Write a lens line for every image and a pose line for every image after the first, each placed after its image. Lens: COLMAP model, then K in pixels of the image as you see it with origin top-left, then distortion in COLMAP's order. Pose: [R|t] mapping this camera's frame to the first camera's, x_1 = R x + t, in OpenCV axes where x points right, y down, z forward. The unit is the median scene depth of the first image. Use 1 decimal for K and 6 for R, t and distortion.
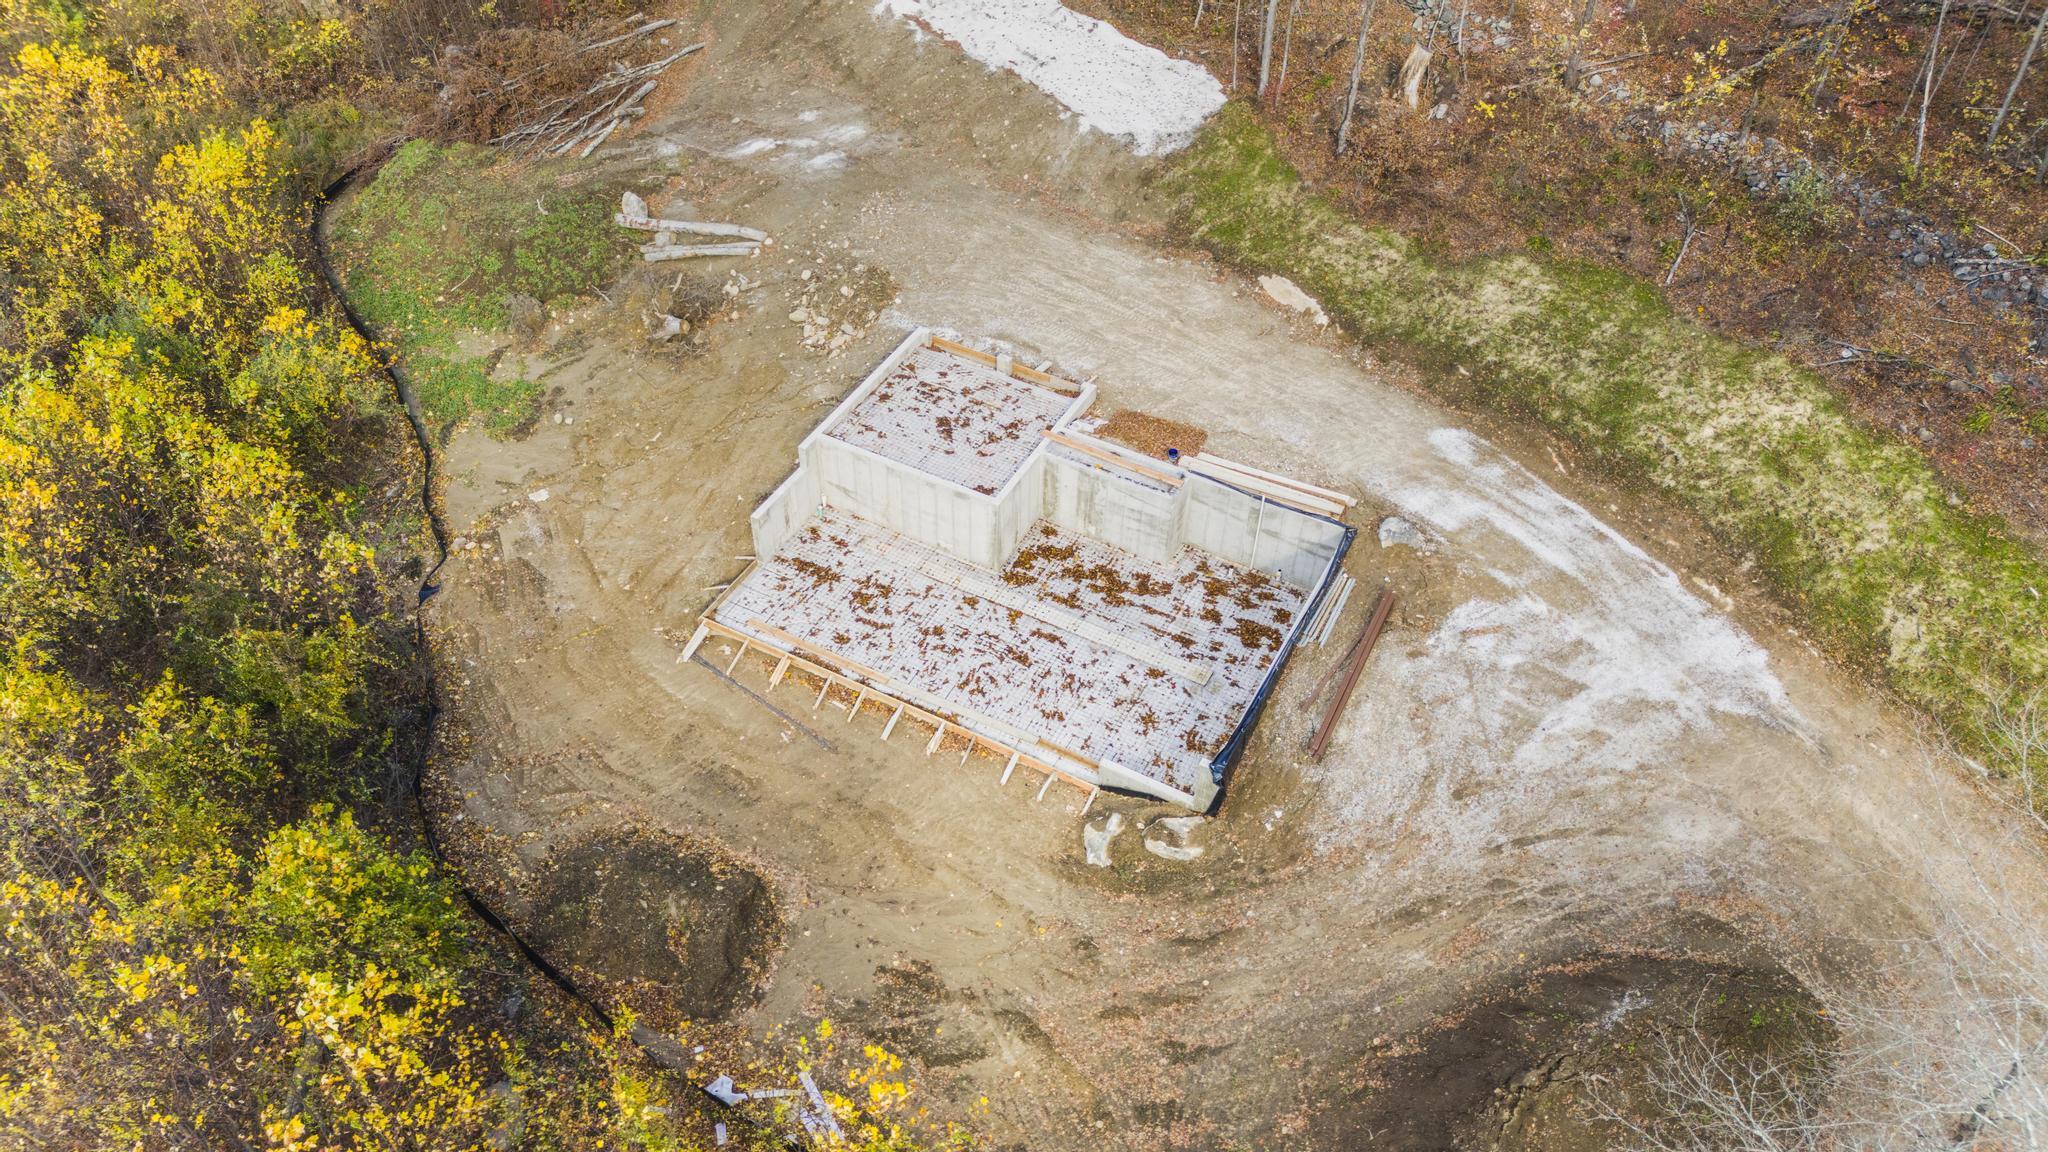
lens RADIAL K [[1499.5, 0, 1027.9], [0, 1499.5, 573.2], [0, 0, 1]] dist [0.101511, -0.131130]
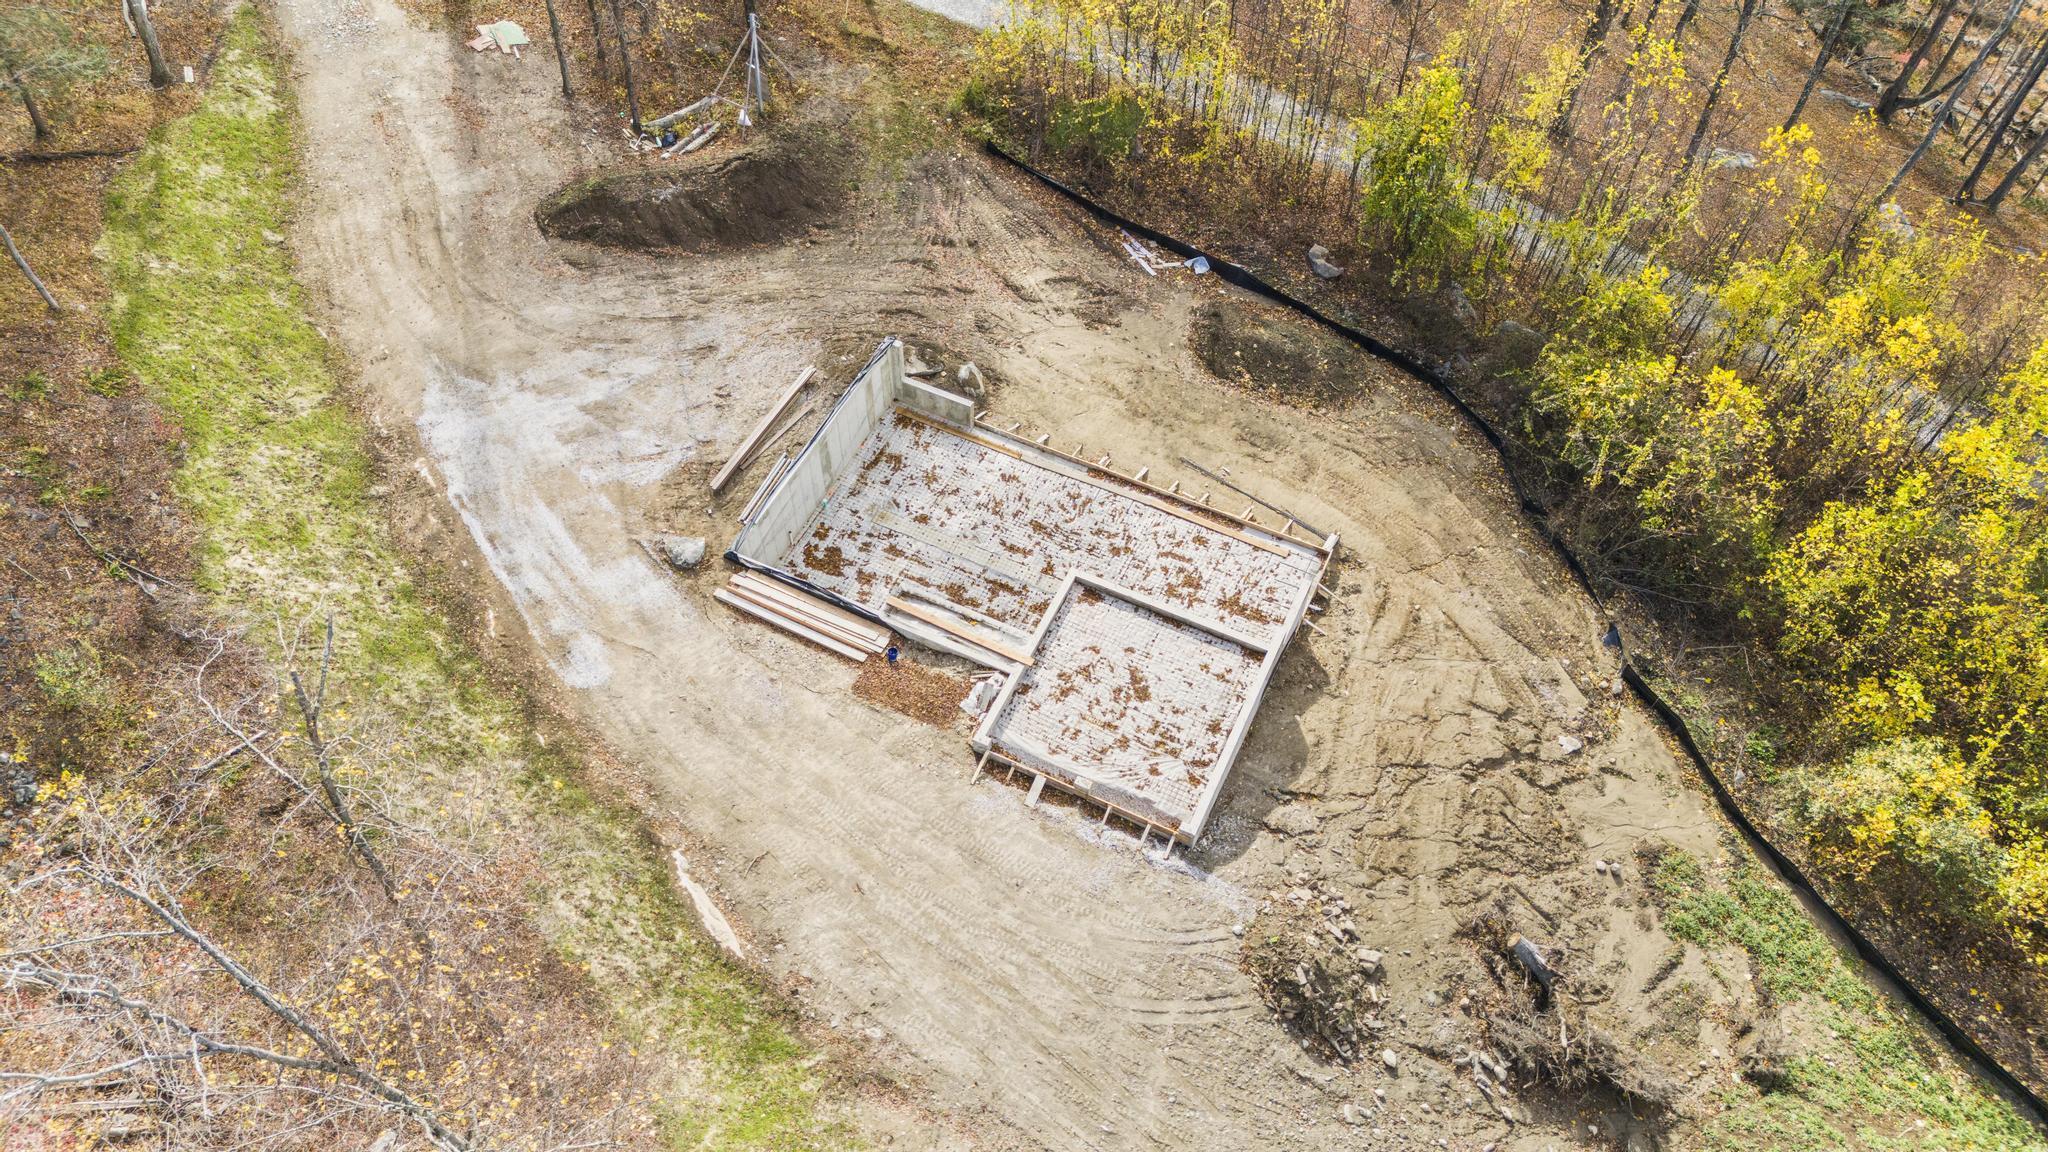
lens RADIAL K [[1499.5, 0, 1027.9], [0, 1499.5, 573.2], [0, 0, 1]] dist [0.101511, -0.131130]
pose [[-0.998419, 0.014091, -0.054419, 0.064135], [-0.055929, -0.151729, 0.986839, -1.030747], [0.005648, 0.988322, 0.152277, 0.828884]]
